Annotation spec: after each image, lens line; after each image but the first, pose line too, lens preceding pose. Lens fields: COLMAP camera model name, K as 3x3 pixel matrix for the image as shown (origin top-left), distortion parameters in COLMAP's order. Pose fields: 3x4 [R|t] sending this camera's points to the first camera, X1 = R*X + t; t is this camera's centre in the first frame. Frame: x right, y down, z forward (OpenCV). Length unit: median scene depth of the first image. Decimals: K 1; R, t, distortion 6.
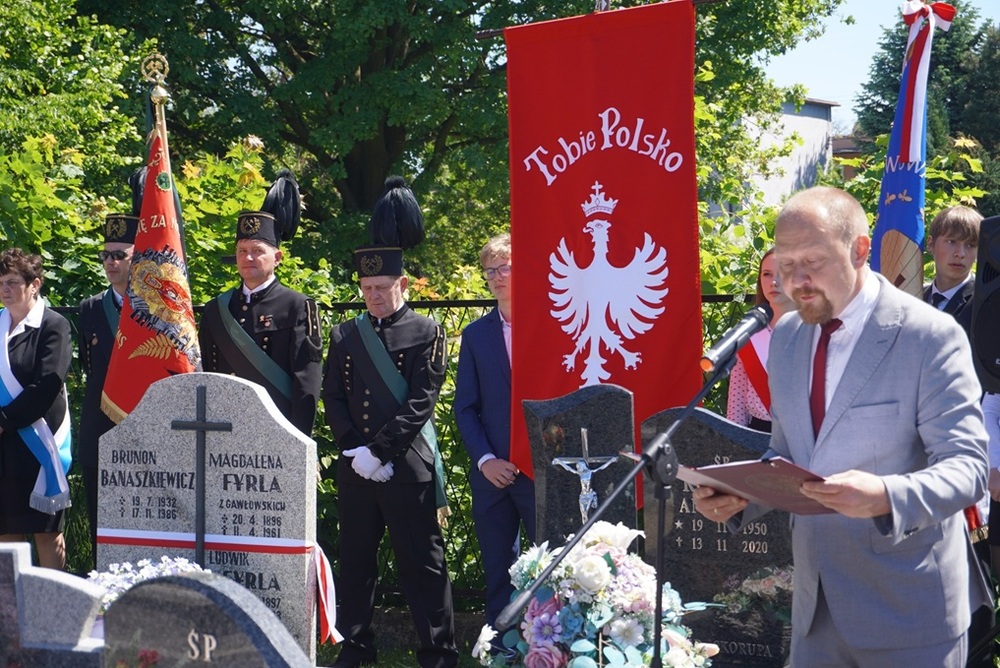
lens RADIAL K [[1913.7, 0, 498.9], [0, 1913.7, 332.0], [0, 0, 1]] dist [-0.047887, 0.000000]
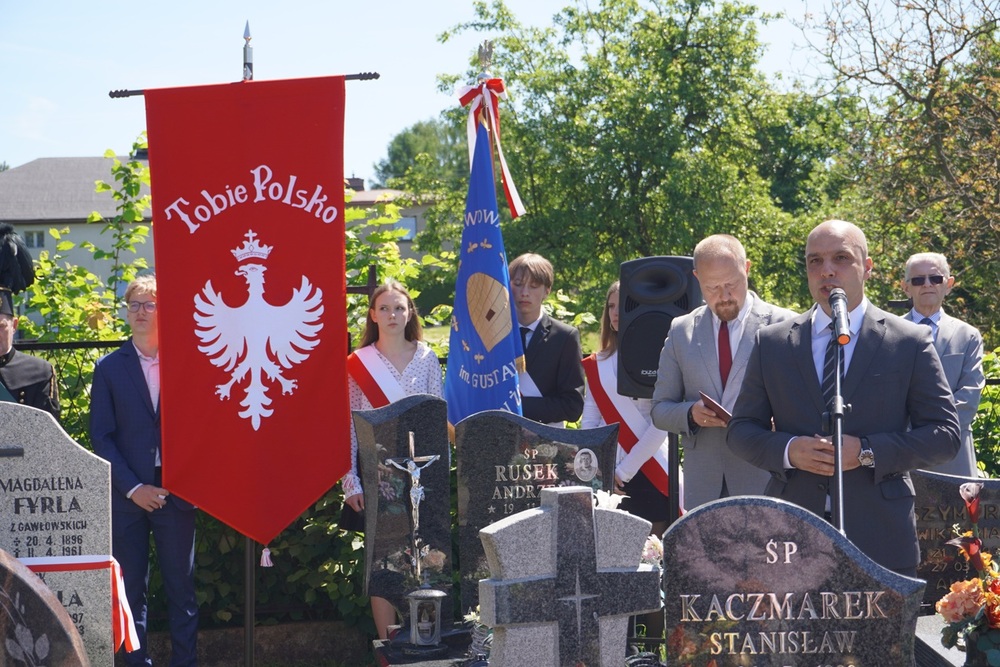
lens RADIAL K [[1752.2, 0, 501.1], [0, 1752.2, 330.9], [0, 0, 1]] dist [0.096562, 0.000000]
pose [[0.858483, -0.004566, 0.512821, -0.361280], [0.026857, 0.998989, -0.036065, 0.022610], [-0.512138, 0.044734, 0.857737, 0.039385]]
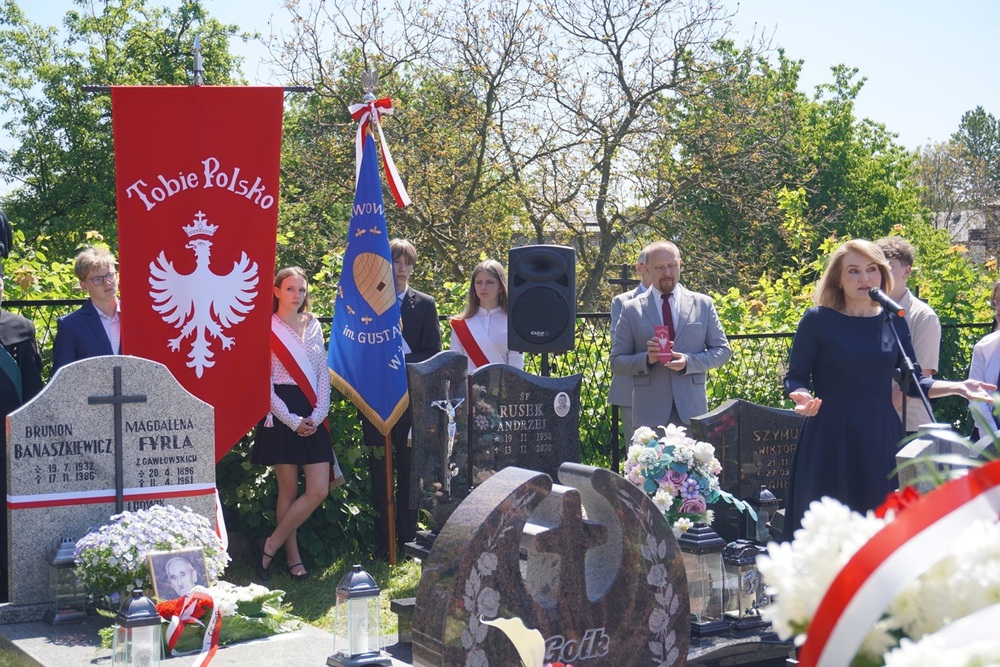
lens RADIAL K [[1409.4, 0, 499.4], [0, 1409.4, 341.9], [0, 0, 1]] dist [0.009916, 0.000000]
pose [[0.575534, -0.019556, 0.817544, -0.664016], [0.015985, 0.999792, 0.012662, 0.004734], [-0.817622, 0.005781, 0.575727, 0.258109]]
